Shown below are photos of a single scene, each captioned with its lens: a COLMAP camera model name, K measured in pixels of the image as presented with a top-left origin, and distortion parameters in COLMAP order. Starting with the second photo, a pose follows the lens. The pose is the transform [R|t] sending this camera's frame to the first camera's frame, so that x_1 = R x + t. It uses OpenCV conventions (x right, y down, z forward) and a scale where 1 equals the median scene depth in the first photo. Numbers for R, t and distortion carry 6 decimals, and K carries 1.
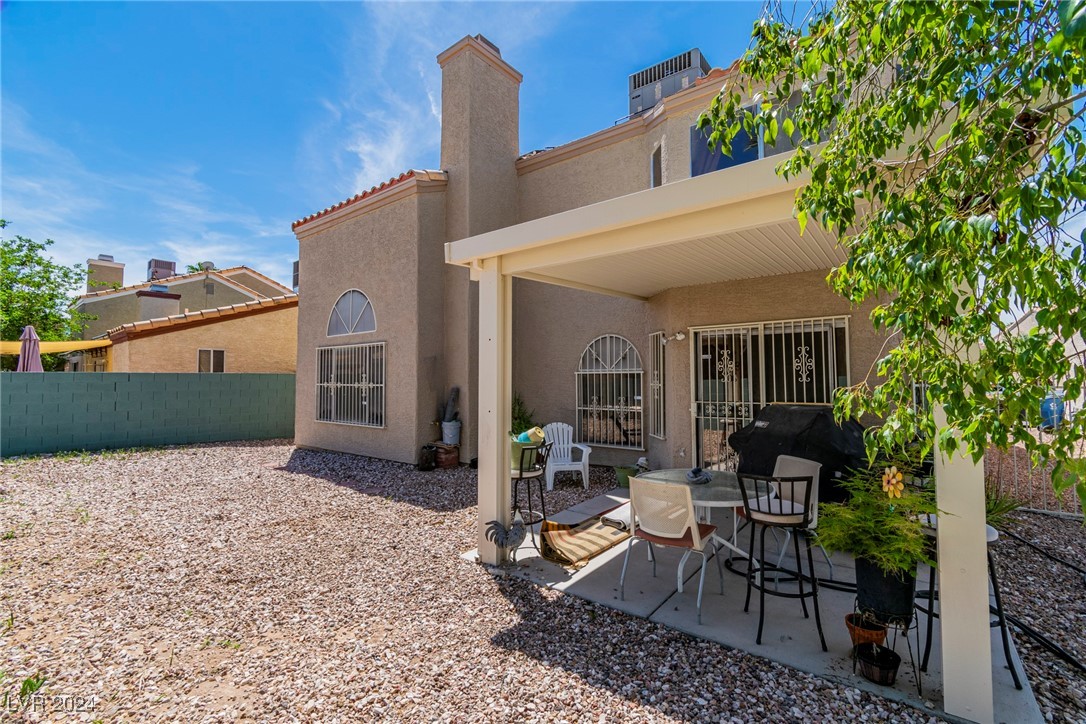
lens RADIAL K [[481.4, 0, 550.7], [0, 481.4, 357.8], [0, 0, 1]] dist [0.000314, -0.000136]
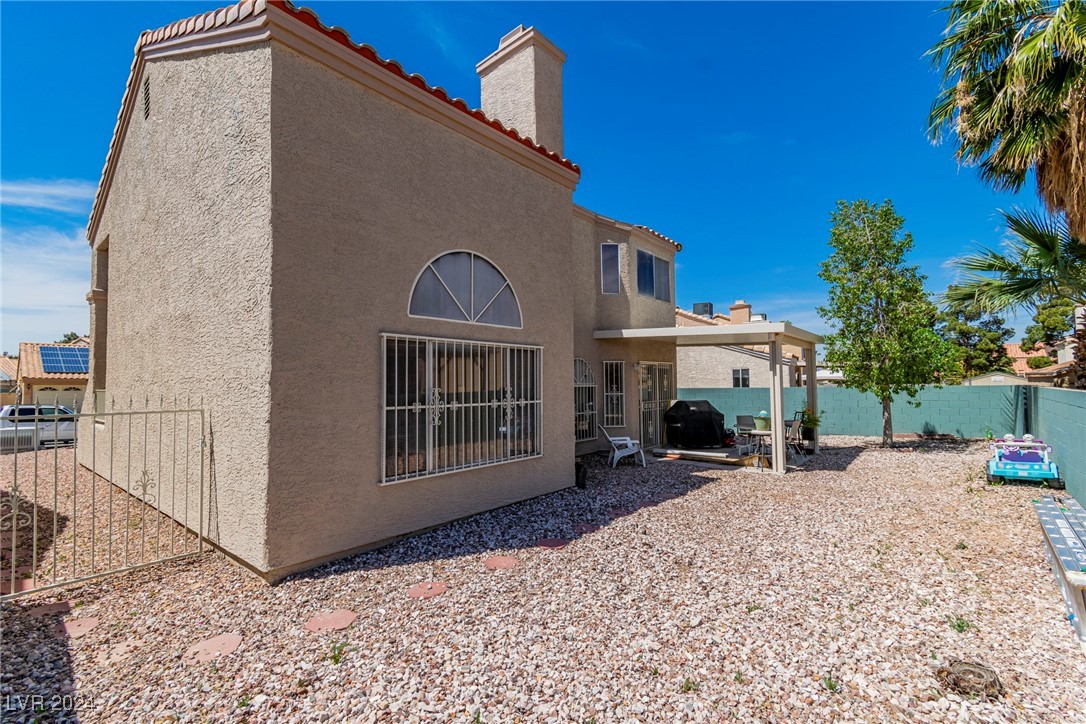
lens RADIAL K [[481.4, 0, 550.7], [0, 481.4, 357.8], [0, 0, 1]] dist [0.000314, -0.000136]
pose [[0.027141, 0.049229, 0.998419, -1.088204], [-0.041457, 0.997983, -0.048081, 0.022350], [-0.998772, -0.040087, 0.029127, 0.921379]]
